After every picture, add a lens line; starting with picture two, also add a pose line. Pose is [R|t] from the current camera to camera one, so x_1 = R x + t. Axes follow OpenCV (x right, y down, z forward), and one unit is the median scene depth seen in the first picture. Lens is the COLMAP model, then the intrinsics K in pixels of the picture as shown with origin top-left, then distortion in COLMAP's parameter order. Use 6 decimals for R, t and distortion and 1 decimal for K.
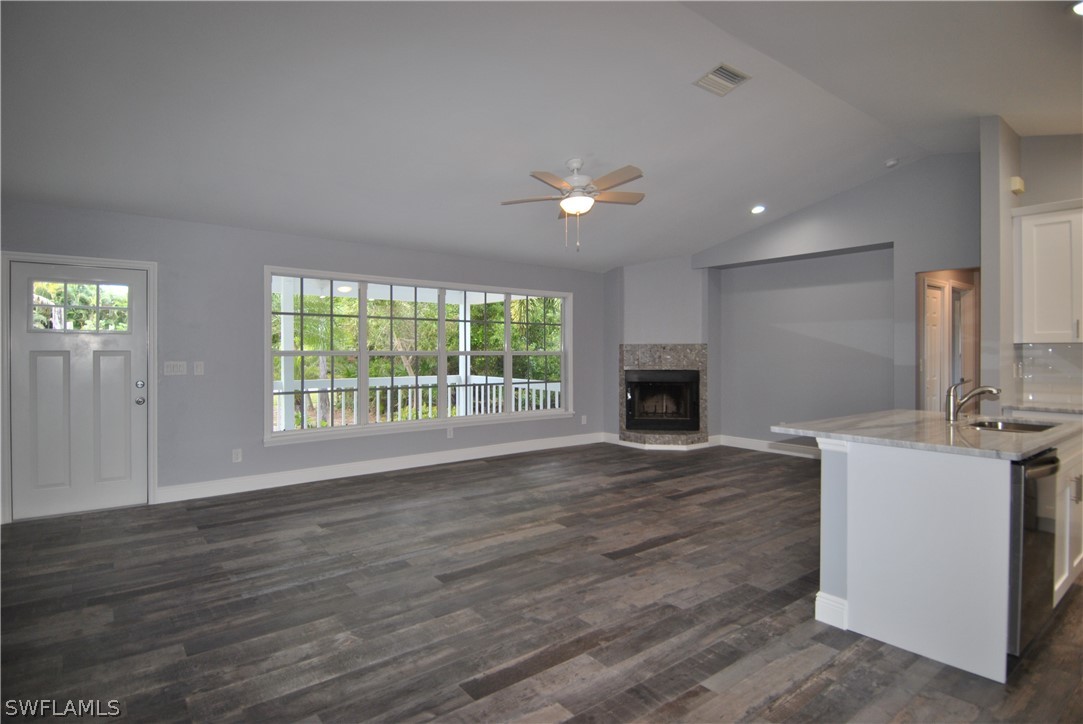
lens RADIAL K [[575.5, 0, 539.8], [0, 575.5, 356.5], [0, 0, 1]] dist [0.026396, -0.000938]
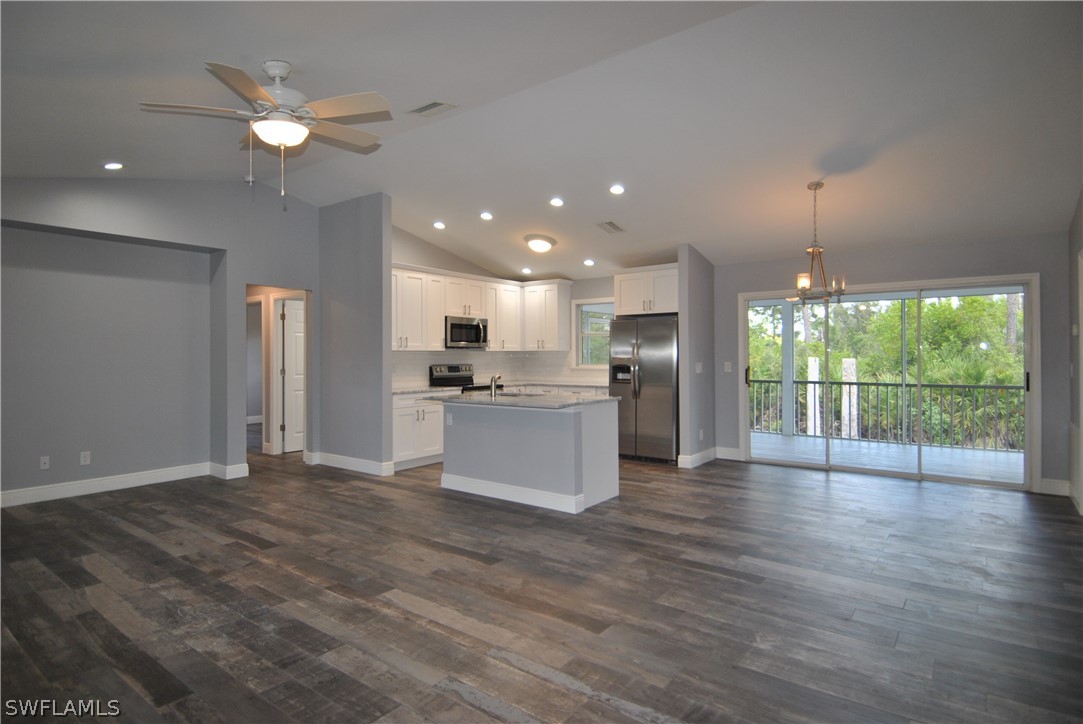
lens RADIAL K [[575.5, 0, 538.7], [0, 575.5, 357.8], [0, 0, 1]] dist [0.026396, -0.000938]
pose [[-0.251875, -0.009901, 0.967709, -0.908769], [0.014333, 0.999800, 0.013960, -0.025178], [-0.967654, 0.017387, -0.251683, 1.219000]]
